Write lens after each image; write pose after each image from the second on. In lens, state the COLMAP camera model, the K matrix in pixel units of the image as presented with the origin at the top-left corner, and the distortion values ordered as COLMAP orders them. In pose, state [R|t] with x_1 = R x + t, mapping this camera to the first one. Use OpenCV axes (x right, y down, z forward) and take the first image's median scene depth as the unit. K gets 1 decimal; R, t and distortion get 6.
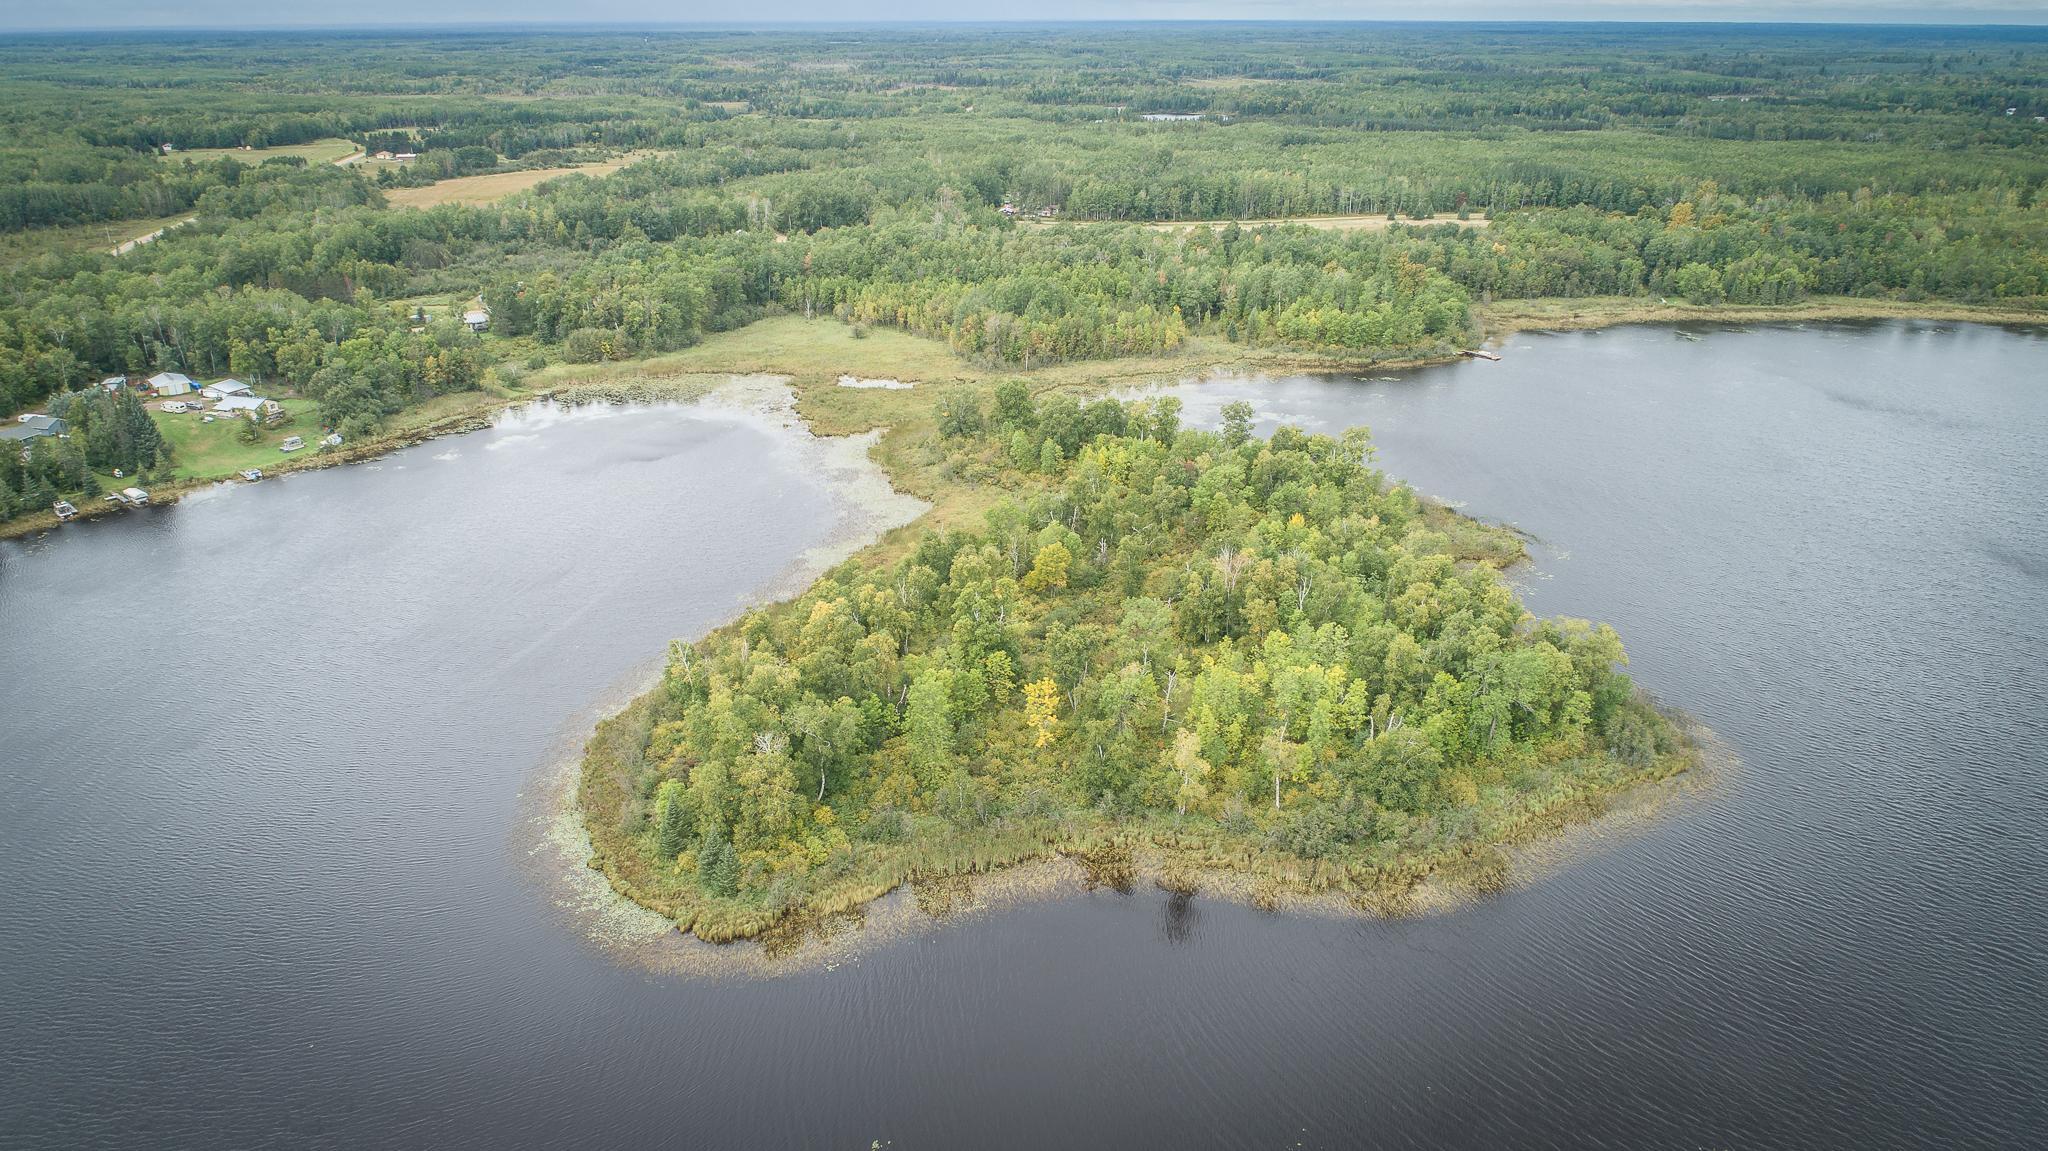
lens RADIAL K [[1389.1, 0, 1021.7], [0, 1389.1, 574.3], [0, 0, 1]] dist [-0.021031, 0.009975]
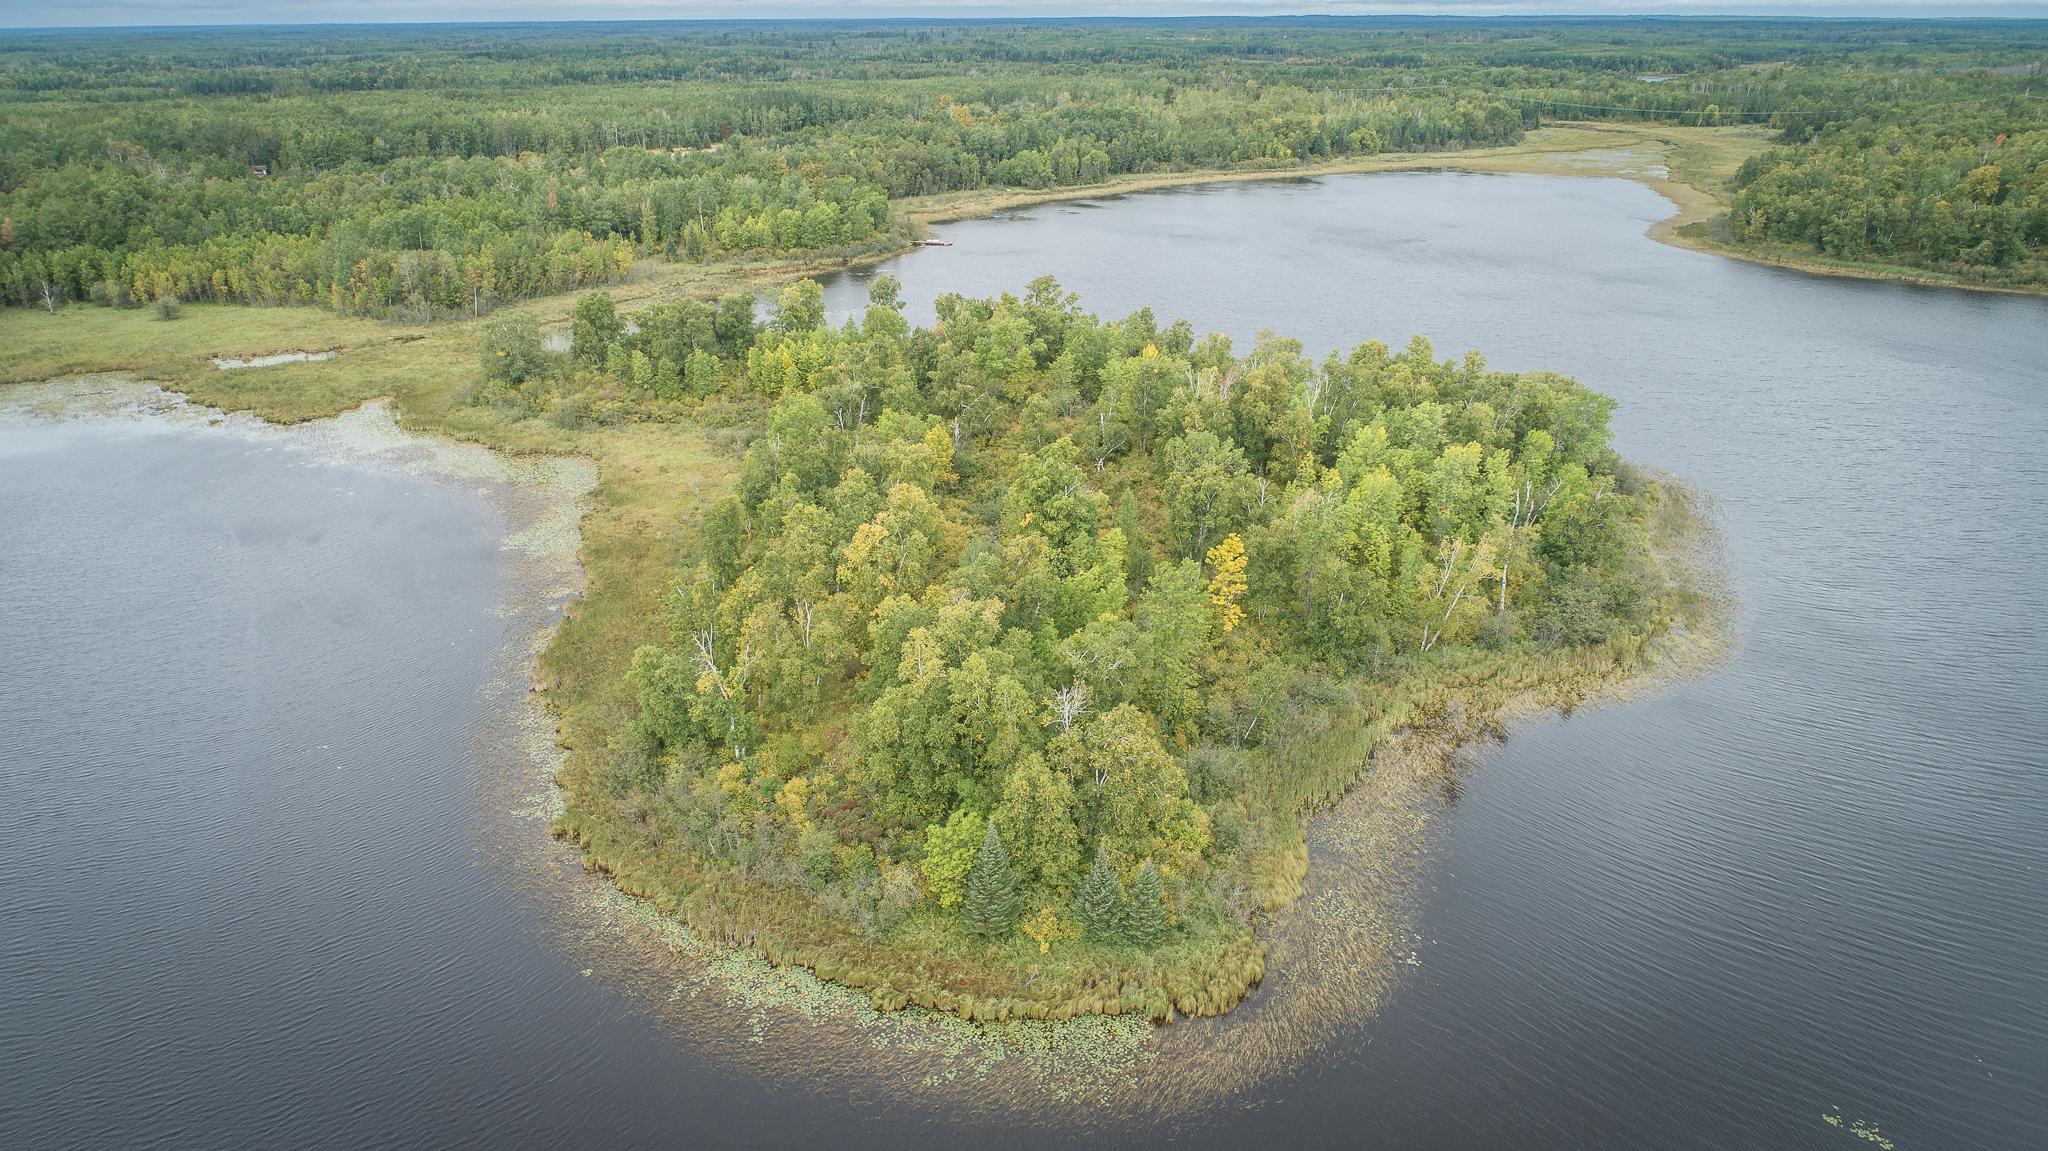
lens RADIAL K [[1389.1, 0, 1028.5], [0, 1389.1, 575.3], [0, 0, 1]] dist [-0.021031, 0.009975]
pose [[0.780392, -0.240284, 0.577280, -0.206978], [0.241688, 0.967379, 0.075932, 0.005765], [-0.576693, 0.080265, 0.813008, 0.192600]]
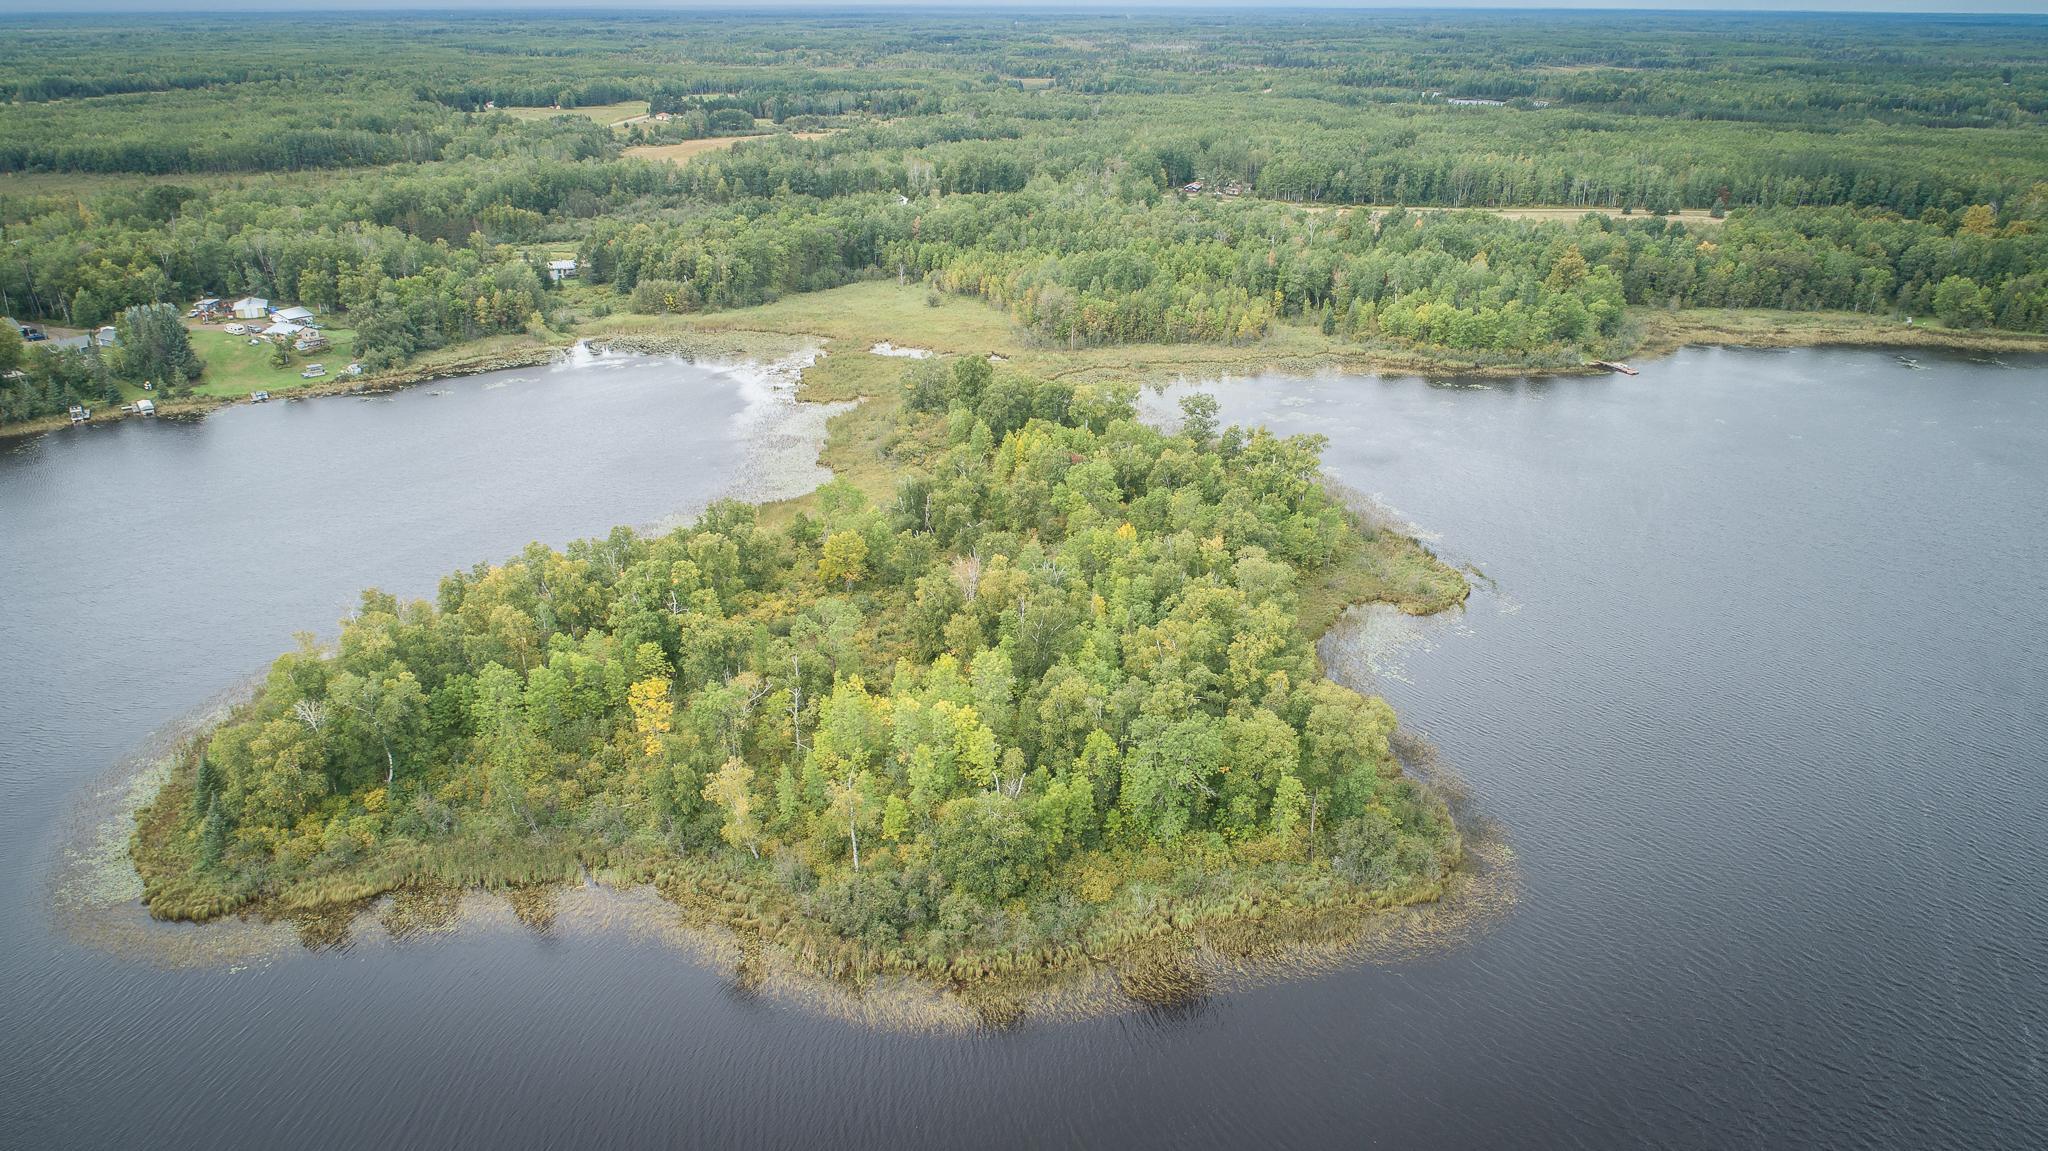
lens RADIAL K [[1389.1, 0, 1017.9], [0, 1389.1, 575.6], [0, 0, 1]] dist [-0.021031, 0.009975]
pose [[0.965788, 0.103348, -0.237850, 0.179984], [-0.101084, 0.994641, 0.021731, -0.012659], [0.238821, 0.003056, 0.971059, 0.087413]]
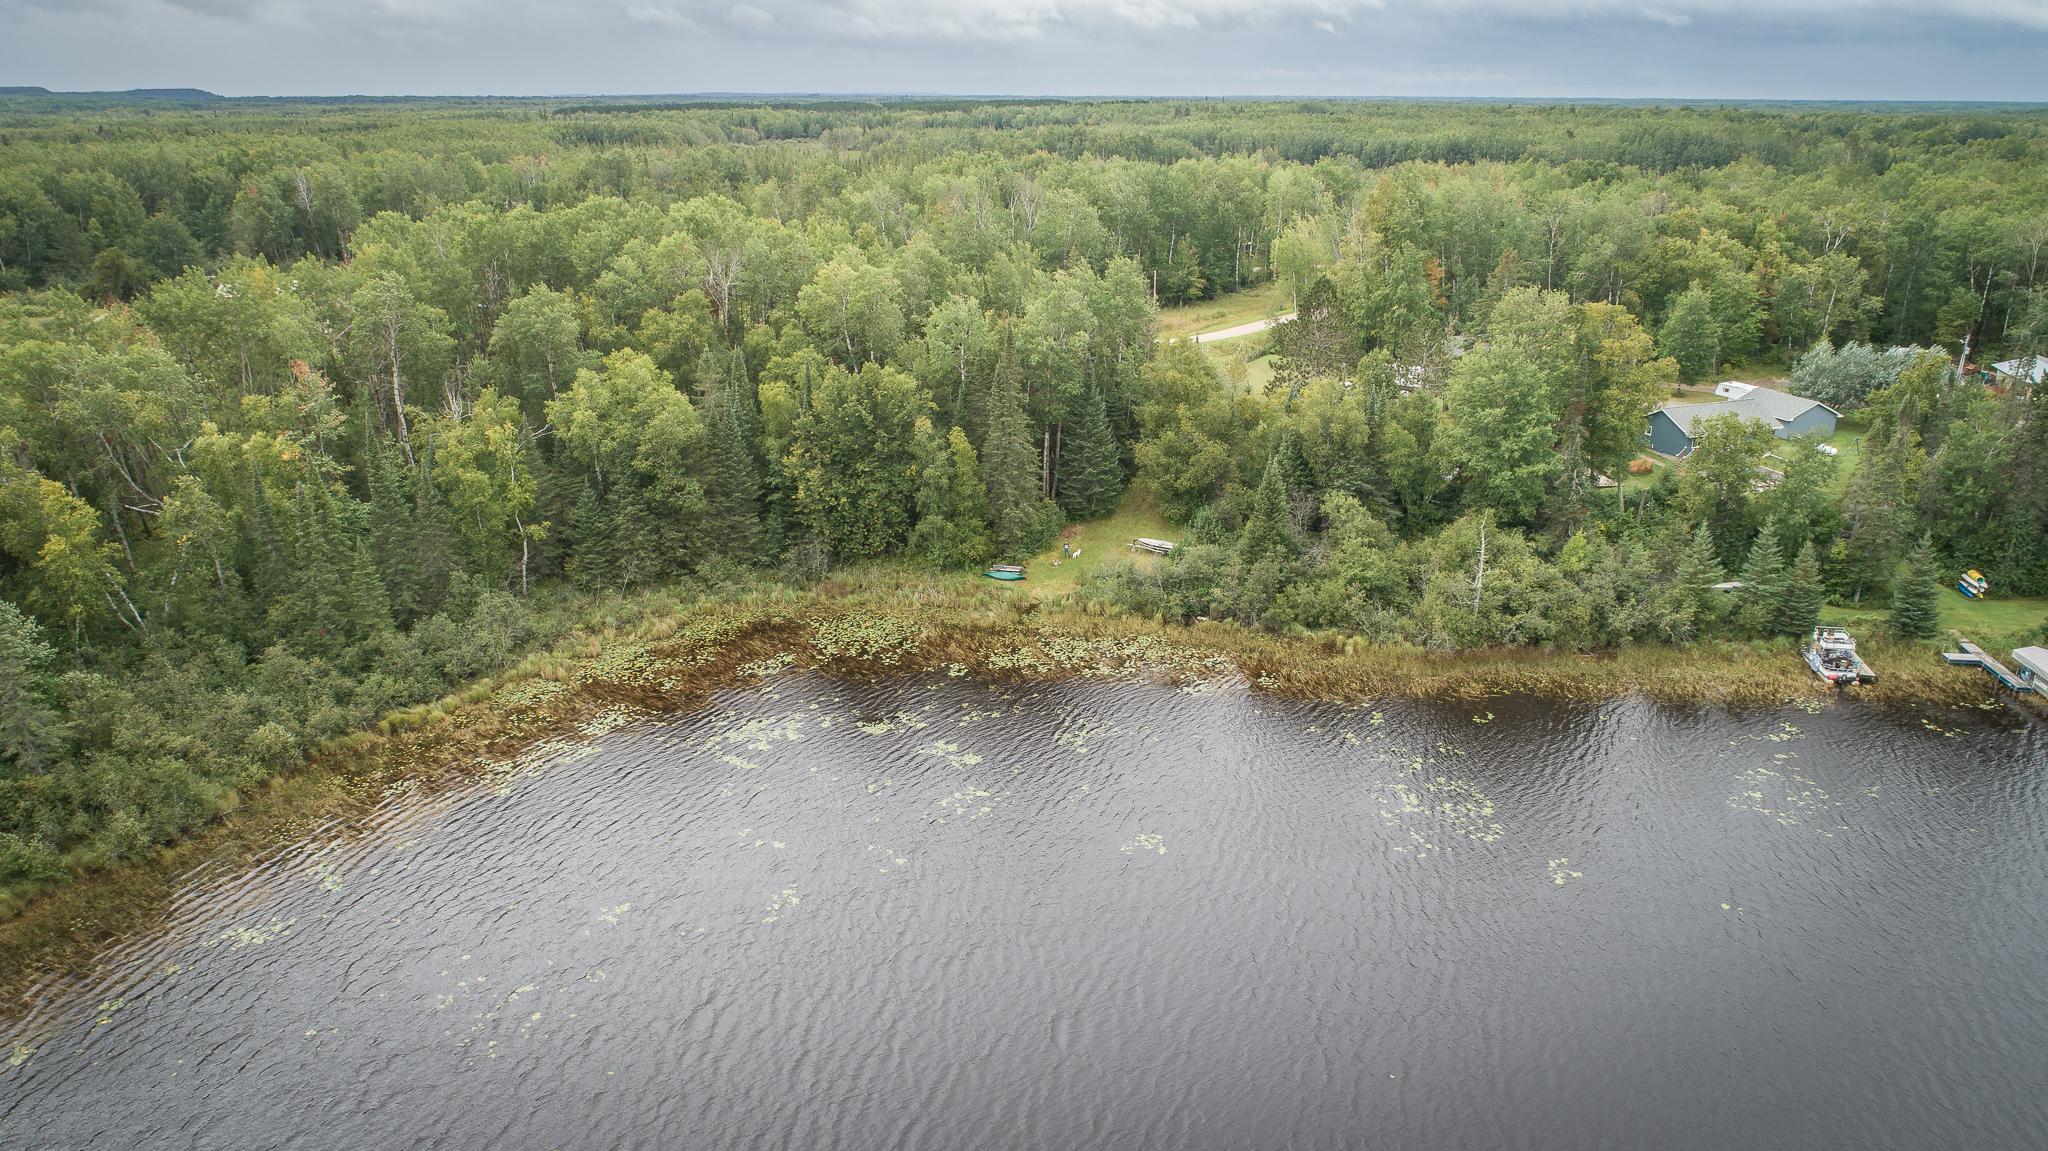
lens RADIAL K [[1389.1, 0, 1031.1], [0, 1389.1, 569.4], [0, 0, 1]] dist [-0.021031, 0.009975]
pose [[0.554210, 0.275643, -0.785412, -0.355440], [-0.319150, 0.941832, 0.105338, -0.025986], [0.768762, 0.192285, 0.609944, 0.419401]]
